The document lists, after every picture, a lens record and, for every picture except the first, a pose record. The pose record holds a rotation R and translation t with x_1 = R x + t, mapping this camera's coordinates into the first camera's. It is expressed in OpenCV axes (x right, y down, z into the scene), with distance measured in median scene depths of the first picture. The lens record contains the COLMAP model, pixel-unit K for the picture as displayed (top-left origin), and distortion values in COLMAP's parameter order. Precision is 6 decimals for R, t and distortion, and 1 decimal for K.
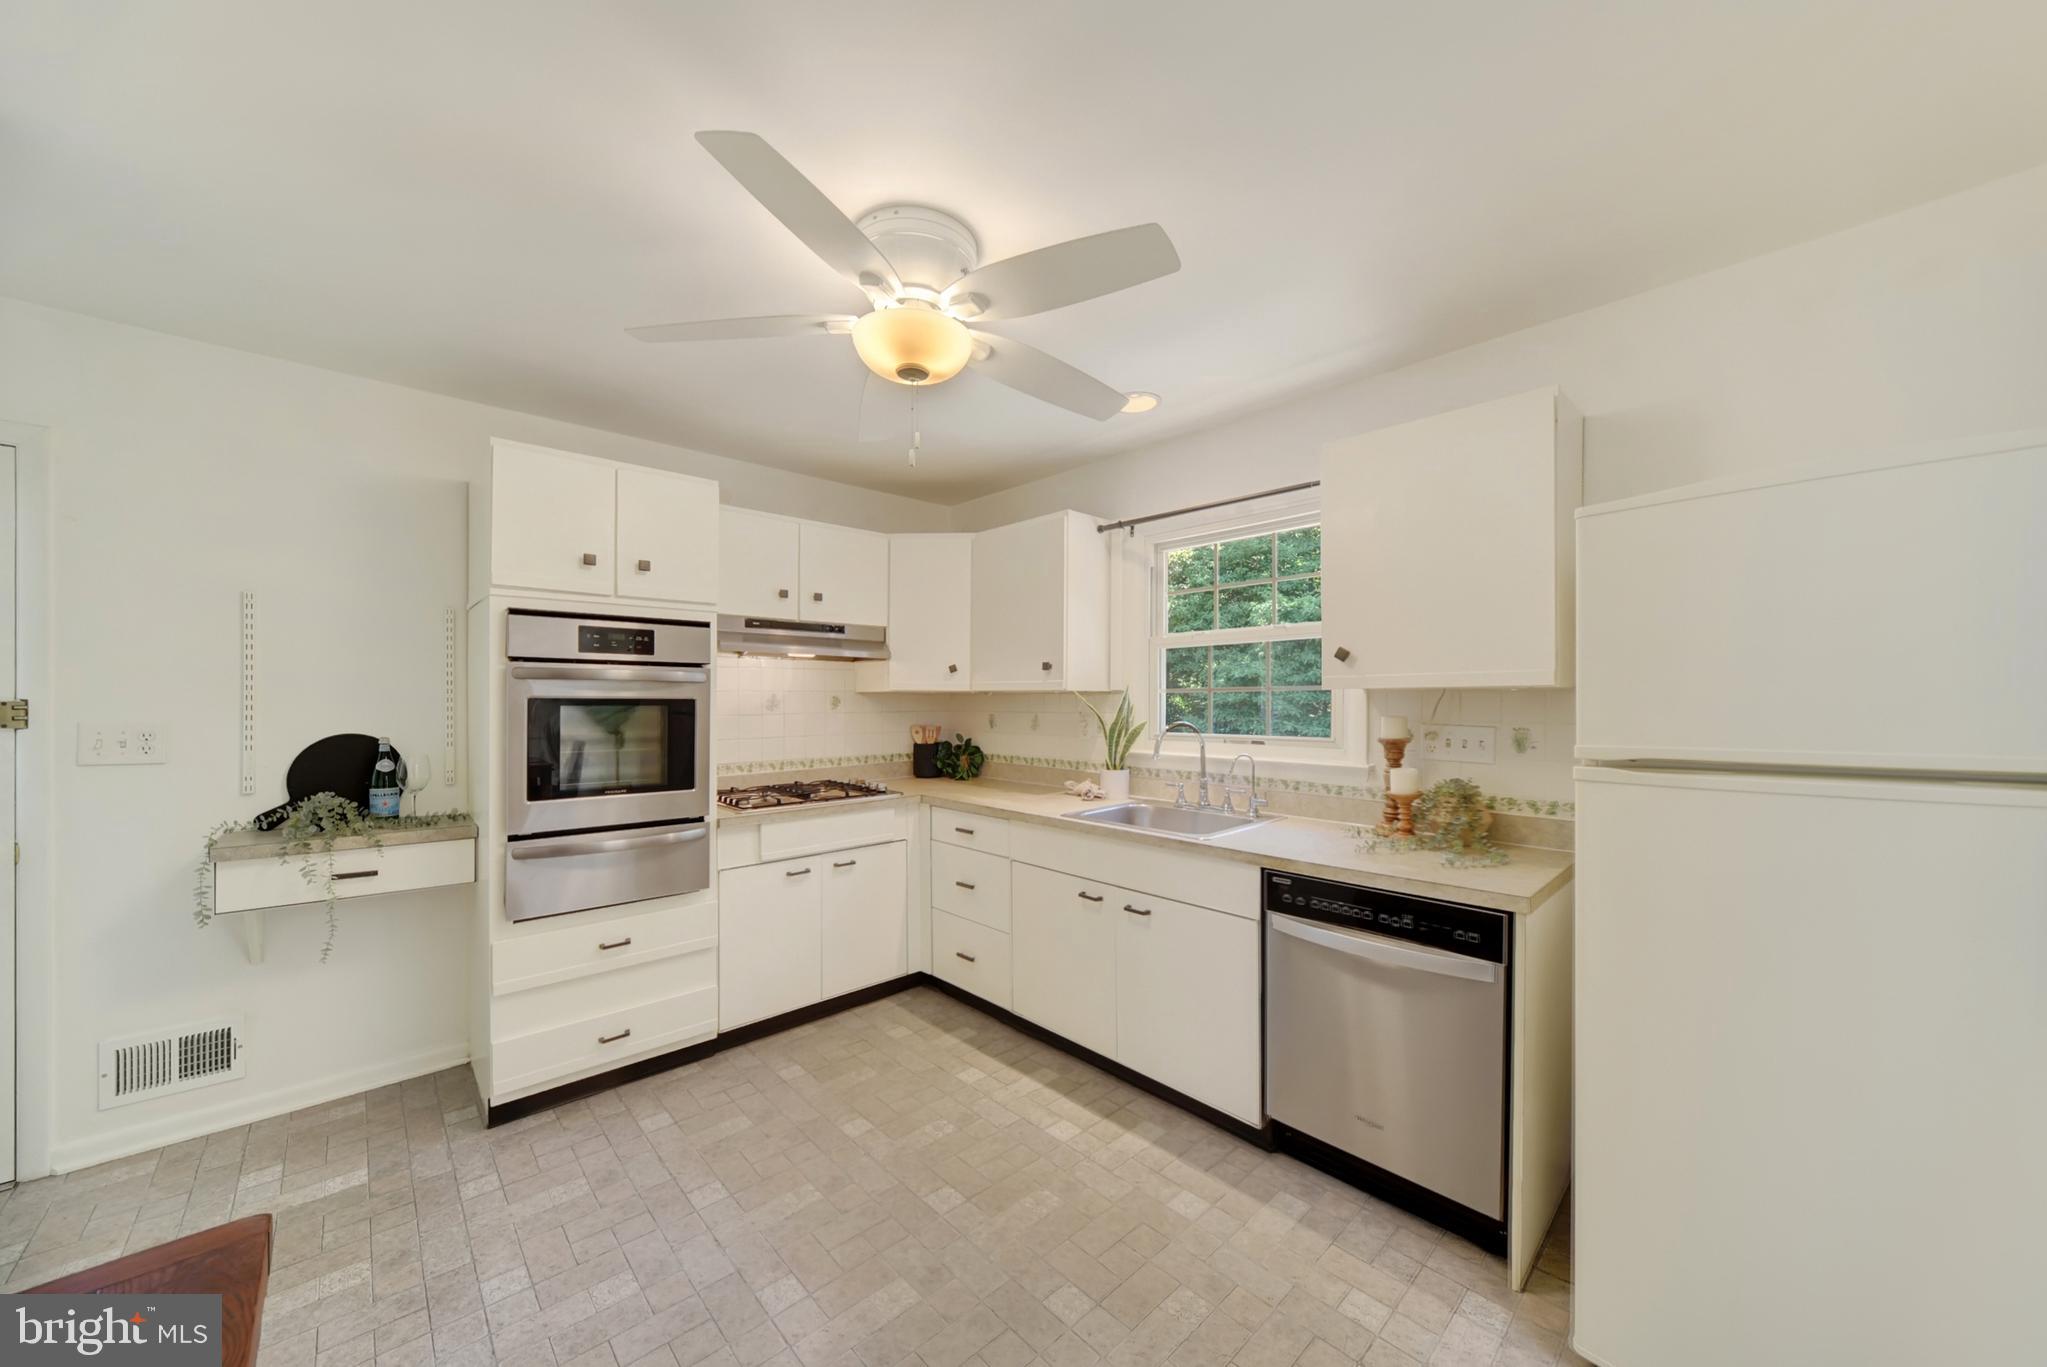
lens RADIAL K [[732.2, 0, 1015.2], [0, 732.2, 686.4], [0, 0, 1]] dist [0.013460, 0.000008]
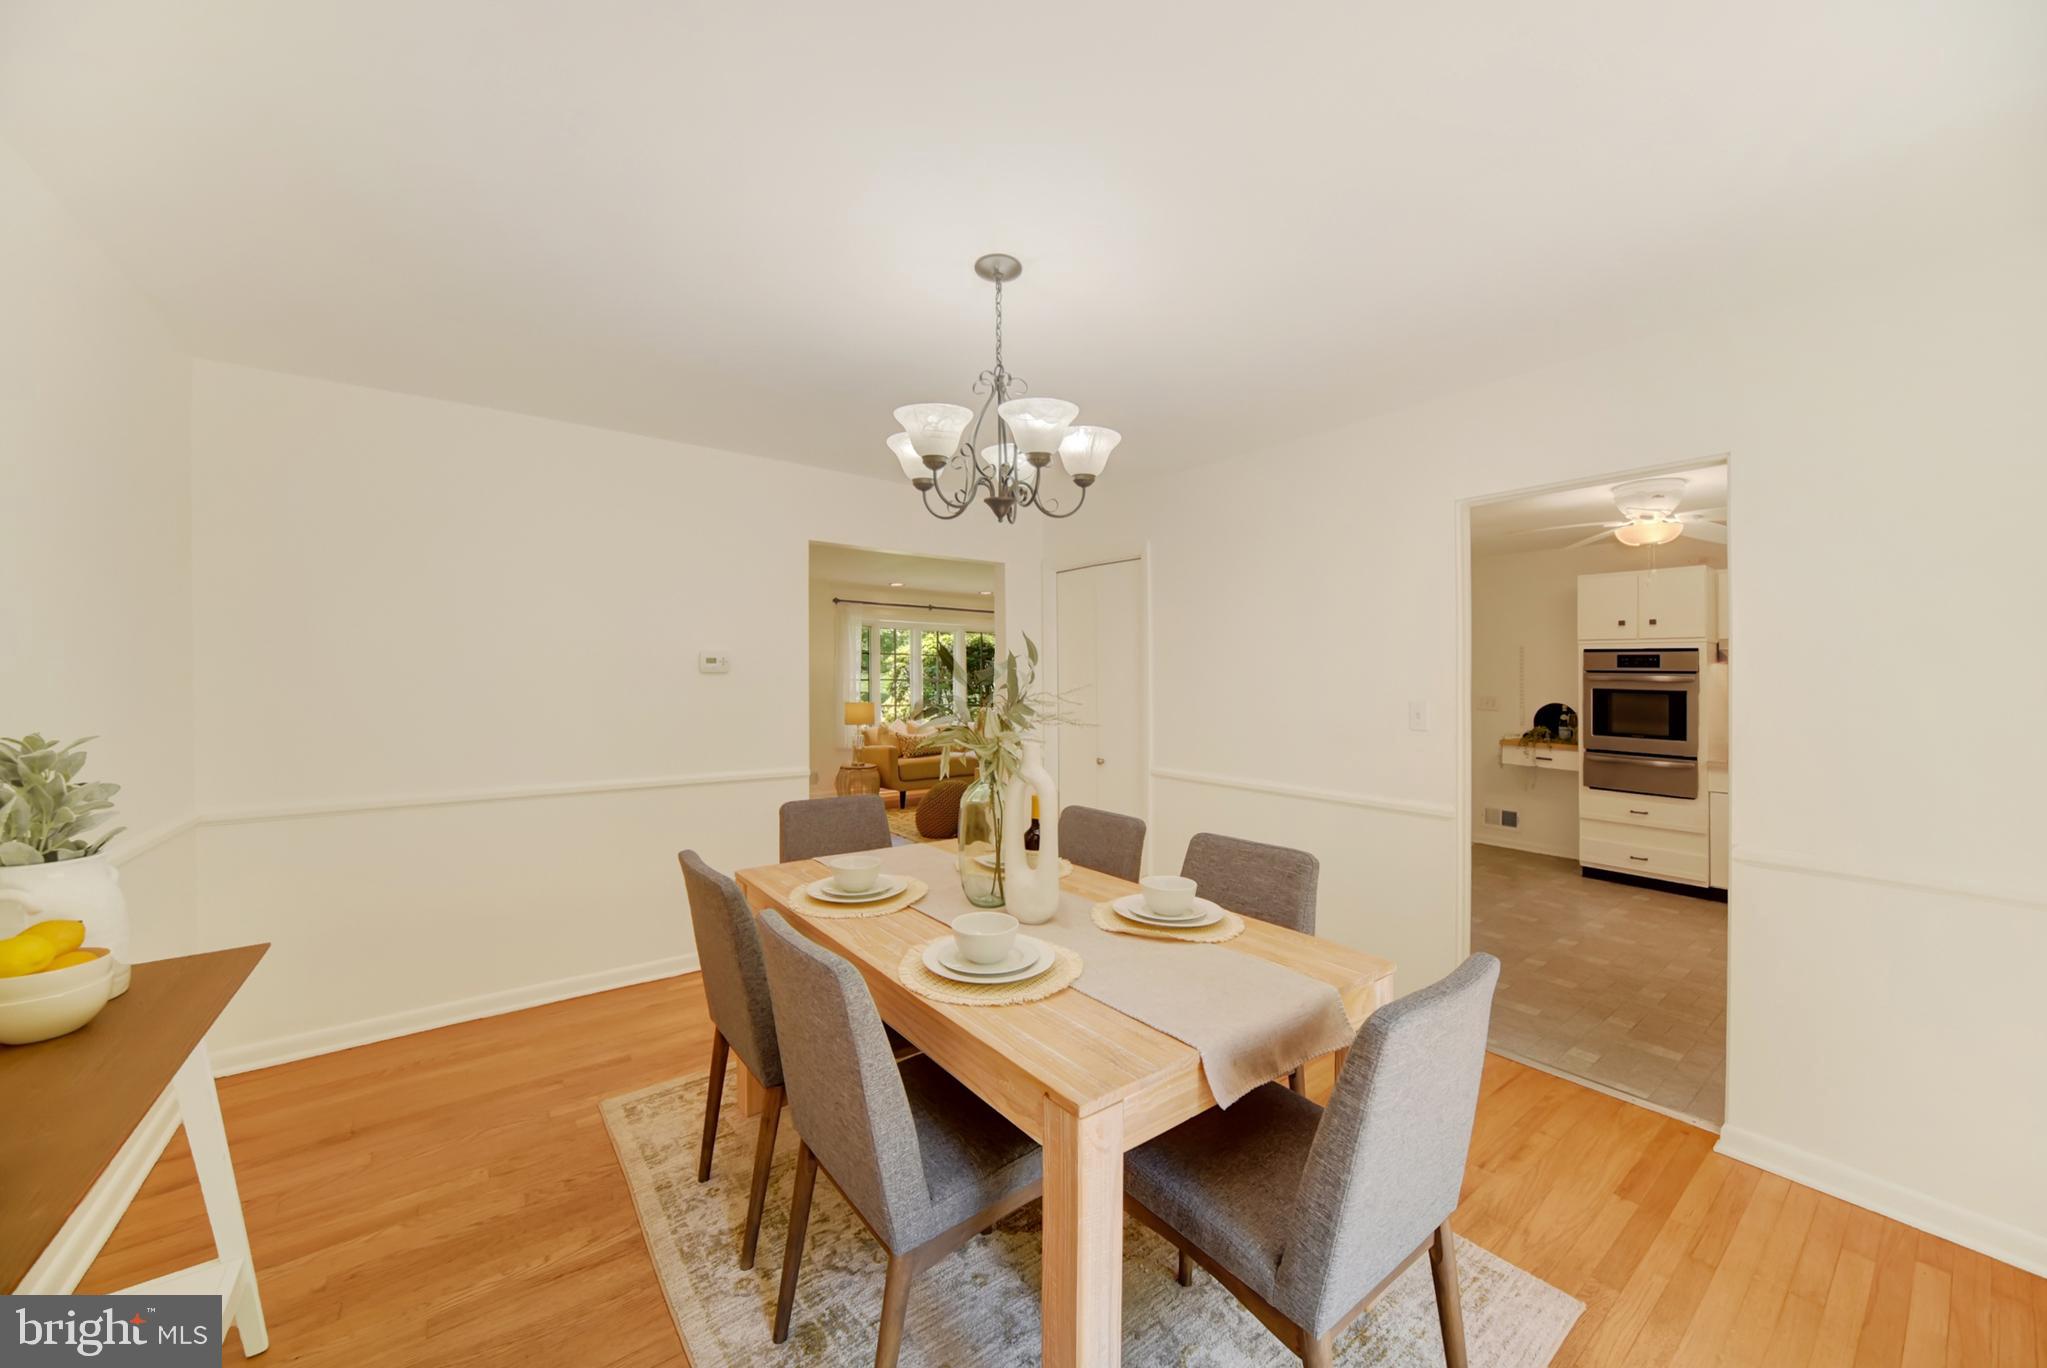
lens RADIAL K [[732.2, 0, 1014.8], [0, 732.2, 685.5], [0, 0, 1]] dist [0.013460, 0.000008]
pose [[-0.070743, 0.015439, -0.997375, 1.618354], [0.009485, 0.999845, 0.014804, -0.042733], [0.997449, -0.008413, -0.070879, -0.562698]]
